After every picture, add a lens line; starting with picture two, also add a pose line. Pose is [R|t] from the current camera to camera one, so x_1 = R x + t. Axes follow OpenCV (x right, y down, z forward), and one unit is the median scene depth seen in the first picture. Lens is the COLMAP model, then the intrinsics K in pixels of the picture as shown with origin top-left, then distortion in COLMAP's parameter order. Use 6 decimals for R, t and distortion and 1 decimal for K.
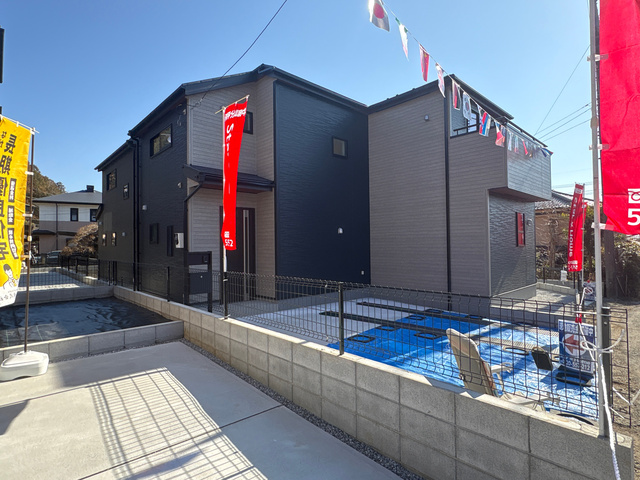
lens RADIAL K [[351.8, 0, 320.0], [0, 351.8, 240.0], [0, 0, 1]] dist [0.002079, 0.000274]
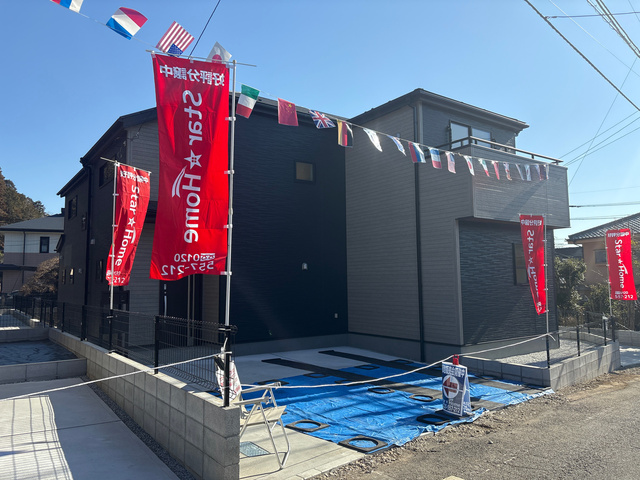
lens RADIAL K [[492.6, 0, 320.0], [0, 492.6, 240.0], [0, 0, 1]] dist [0.043866, -0.010033]
pose [[0.992257, -0.010135, -0.123785, 0.242442], [0.001594, 0.997622, -0.068906, -0.007530], [0.124189, 0.068175, 0.989914, -0.197835]]
